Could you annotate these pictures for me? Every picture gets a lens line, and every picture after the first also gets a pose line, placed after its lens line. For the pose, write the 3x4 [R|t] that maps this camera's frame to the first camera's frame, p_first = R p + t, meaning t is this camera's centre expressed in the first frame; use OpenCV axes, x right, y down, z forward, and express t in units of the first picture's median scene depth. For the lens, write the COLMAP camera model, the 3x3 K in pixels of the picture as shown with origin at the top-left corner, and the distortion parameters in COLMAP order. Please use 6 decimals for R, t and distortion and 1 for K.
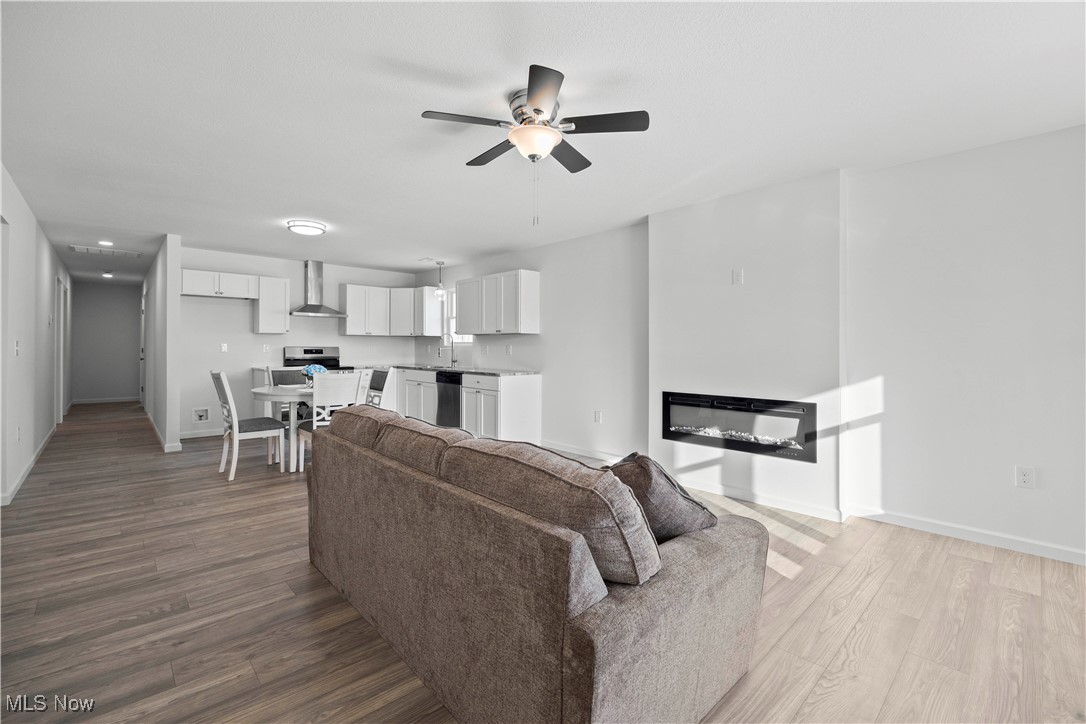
lens RADIAL K [[474.7, 0, 535.7], [0, 474.7, 347.5], [0, 0, 1]] dist [-0.013393, -0.000110]
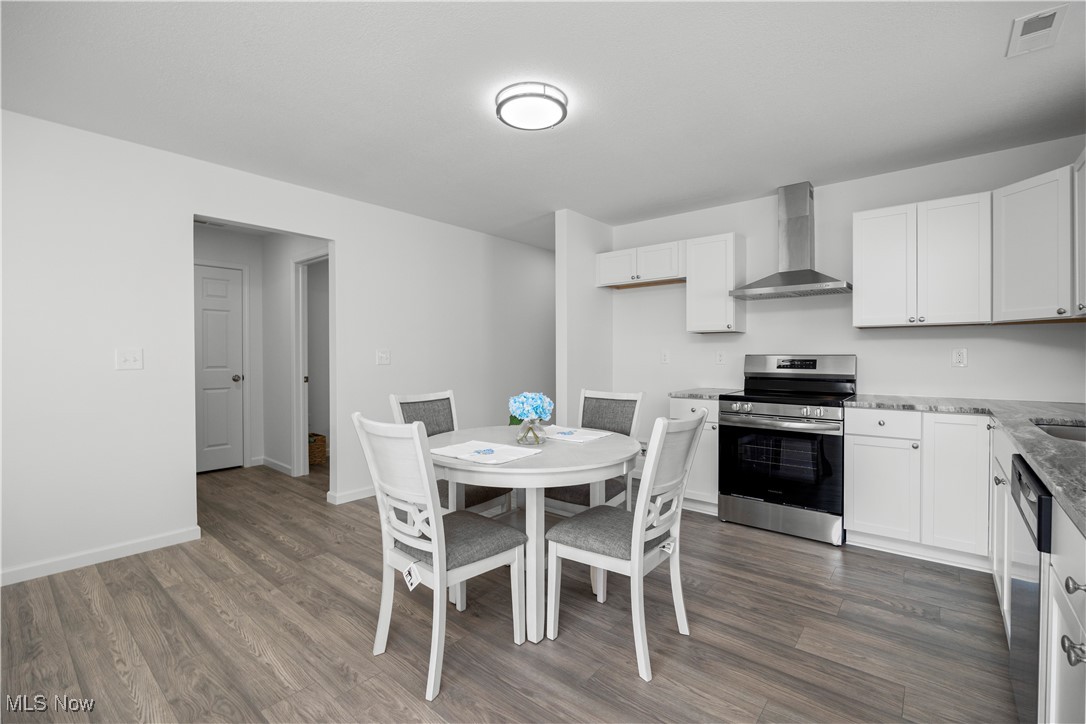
lens RADIAL K [[474.7, 0, 543.2], [0, 474.7, 361.9], [0, 0, 1]] dist [-0.013393, -0.000110]
pose [[0.135702, 0.008639, -0.990712, -0.000923], [0.001853, 0.999958, 0.008973, 0.001870], [0.990748, -0.003053, 0.135681, 0.761674]]
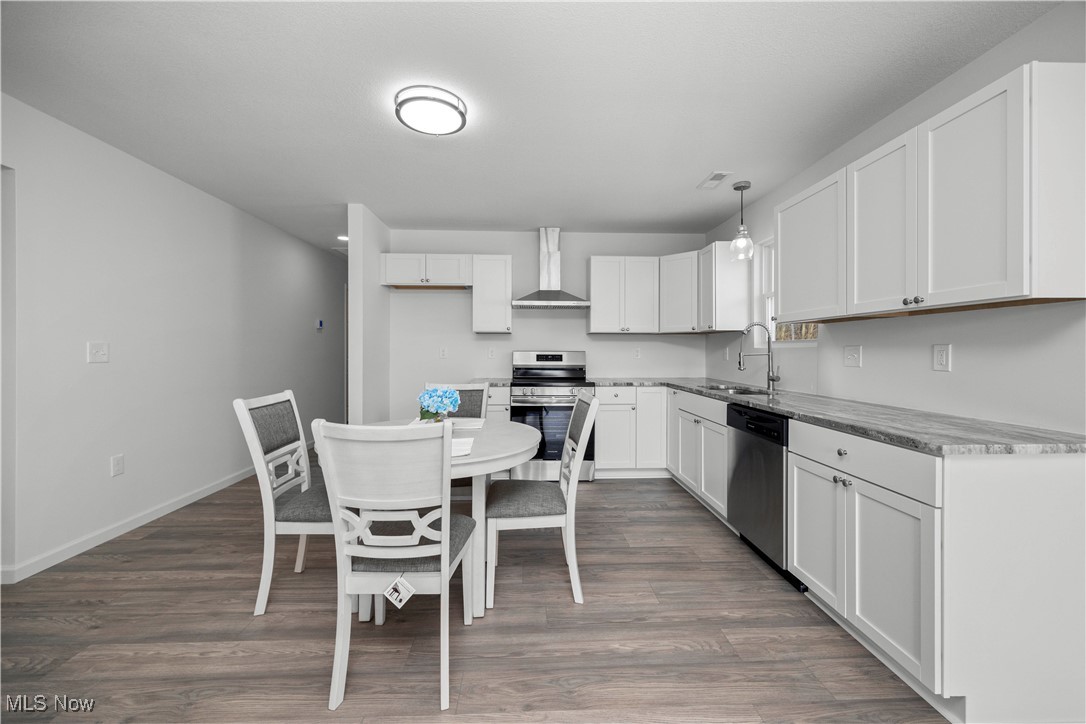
lens RADIAL K [[423.6, 0, 542.3], [0, 423.6, 354.3], [0, 0, 1]] dist [0.002154, -0.000786]
pose [[0.767465, 0.002636, -0.641085, -0.085062], [0.000000, 0.999992, 0.004112, 0.001371], [0.641091, -0.003156, 0.767459, 0.588135]]
